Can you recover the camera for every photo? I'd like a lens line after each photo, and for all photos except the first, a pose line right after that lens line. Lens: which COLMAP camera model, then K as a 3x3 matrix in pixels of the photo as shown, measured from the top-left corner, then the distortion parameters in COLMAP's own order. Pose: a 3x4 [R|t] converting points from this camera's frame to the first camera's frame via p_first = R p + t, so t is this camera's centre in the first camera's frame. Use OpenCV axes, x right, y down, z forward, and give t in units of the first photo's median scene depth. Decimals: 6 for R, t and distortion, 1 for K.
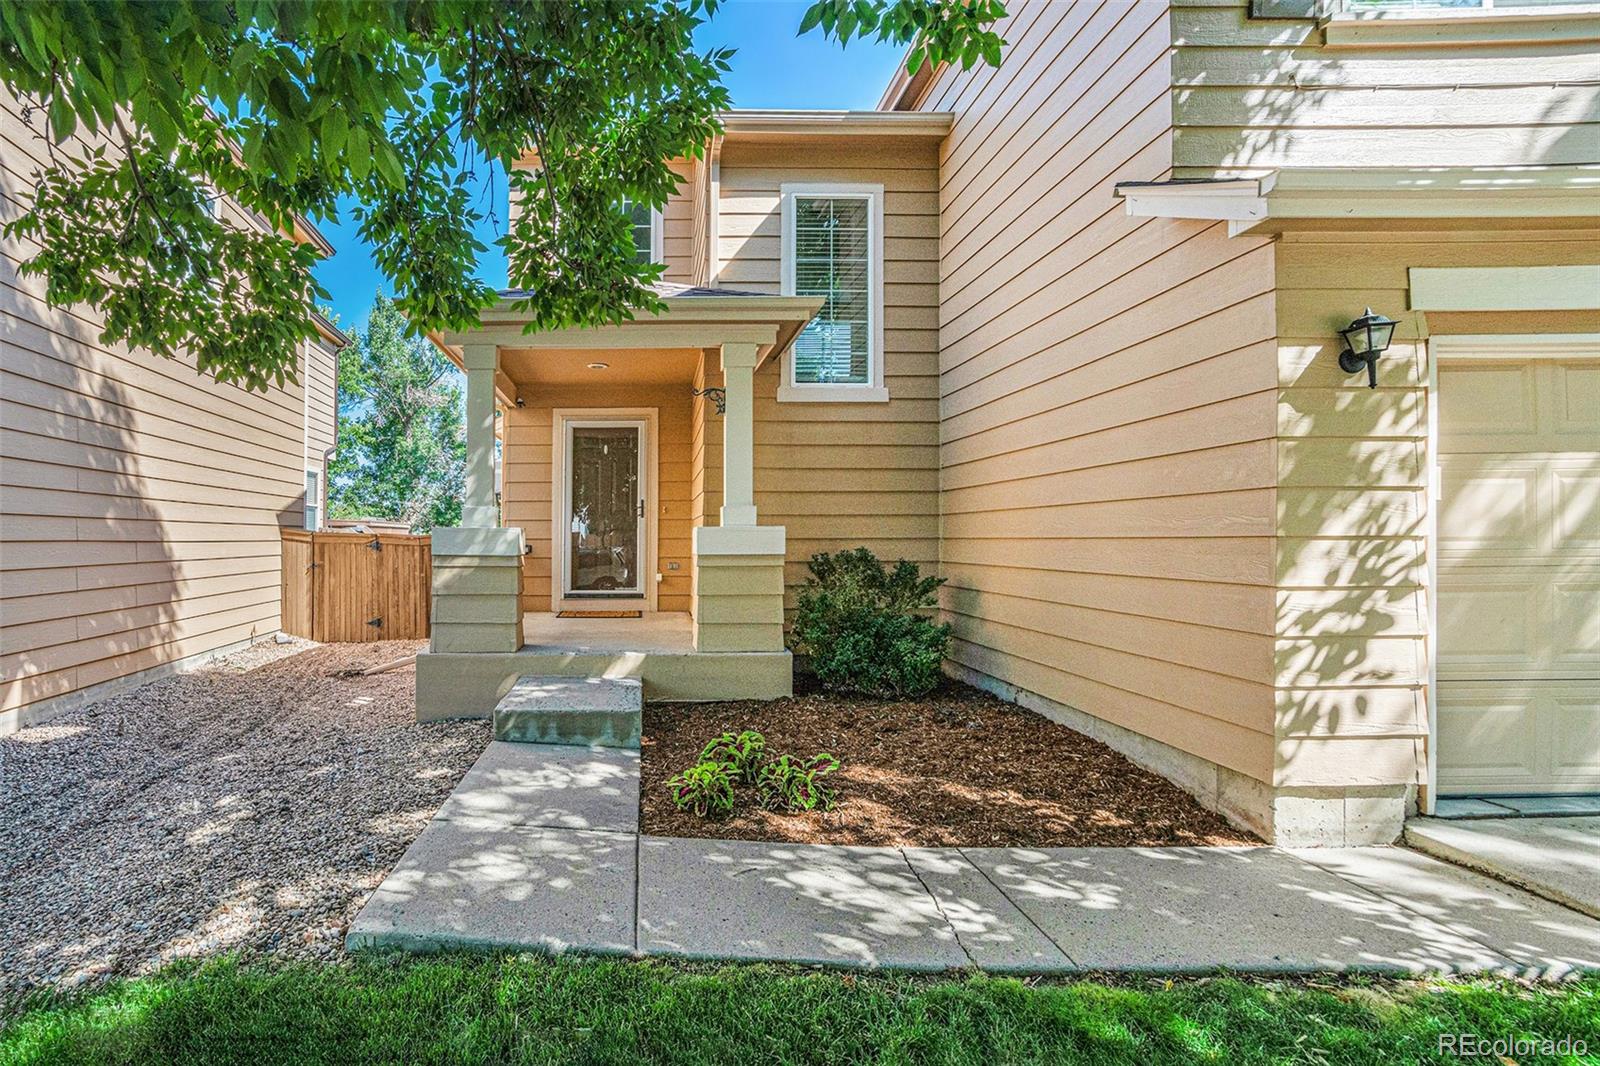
lens RADIAL K [[572.4, 0, 799.2], [0, 572.4, 518.7], [0, 0, 1]] dist [-0.015200, 0.000176]
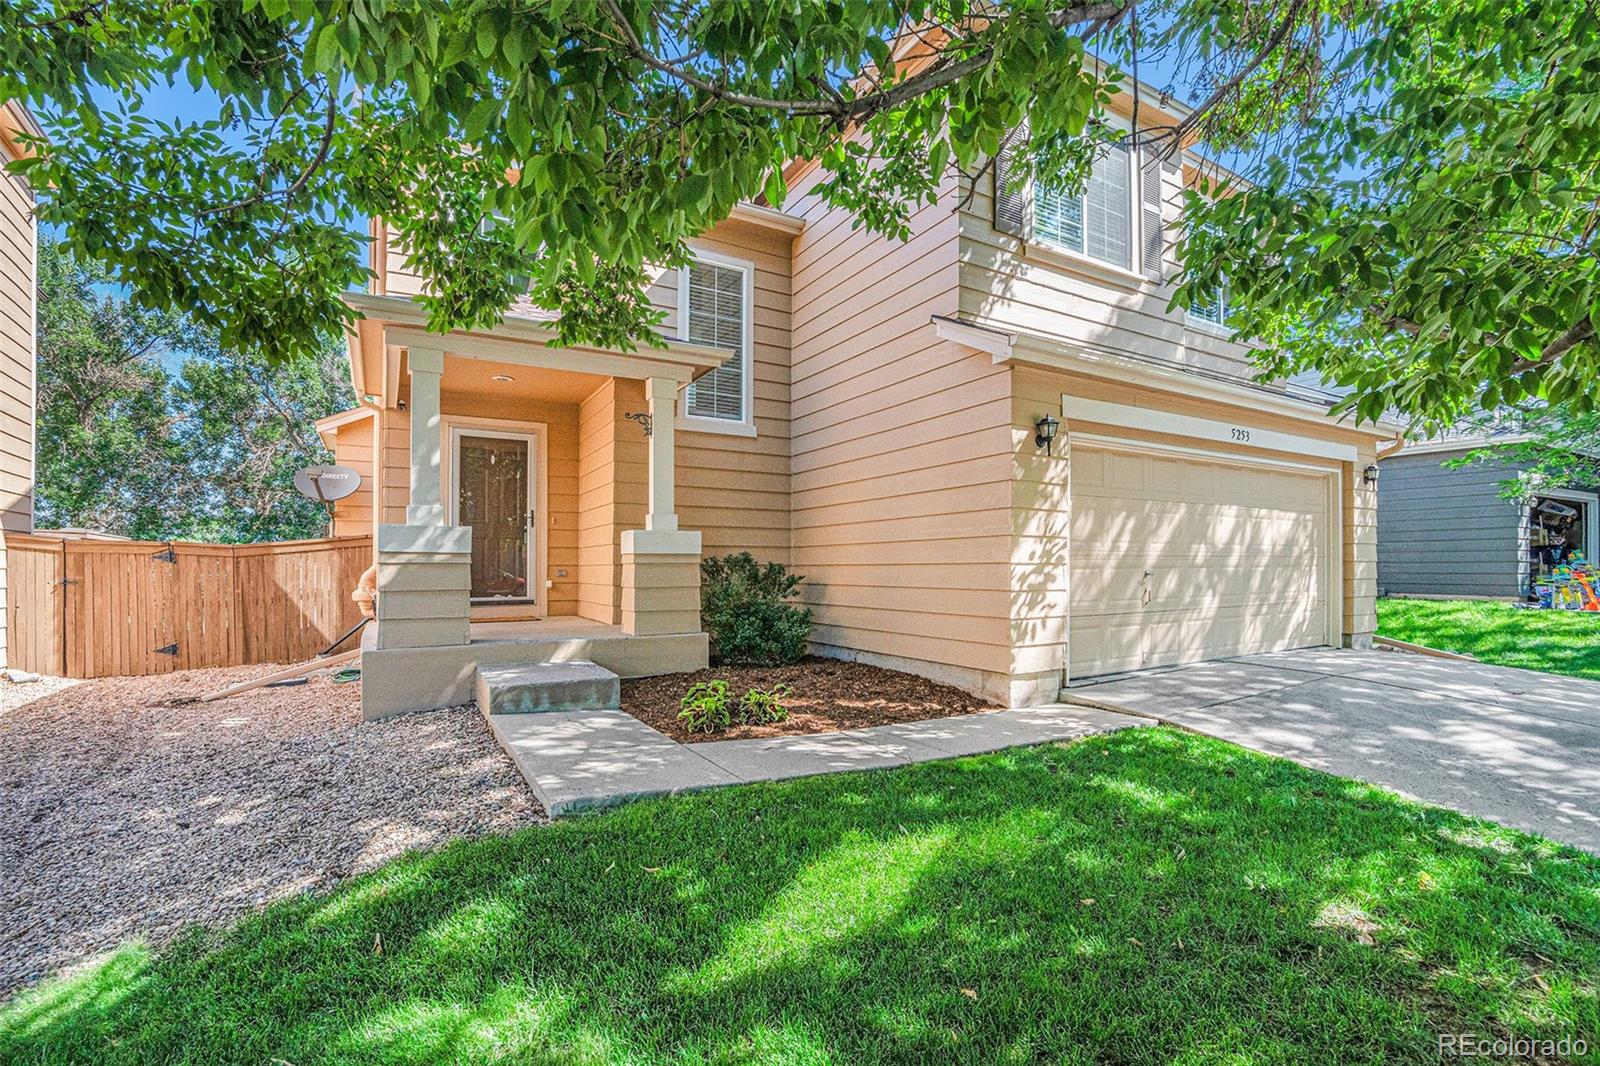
lens RADIAL K [[718.7, 0, 794.5], [0, 718.7, 552.0], [0, 0, 1]] dist [-0.048135, 0.008126]
pose [[0.863682, 0.006435, 0.503997, -0.631178], [0.005815, 0.999725, -0.022729, 0.093153], [-0.504004, 0.022562, 0.863406, -0.442952]]
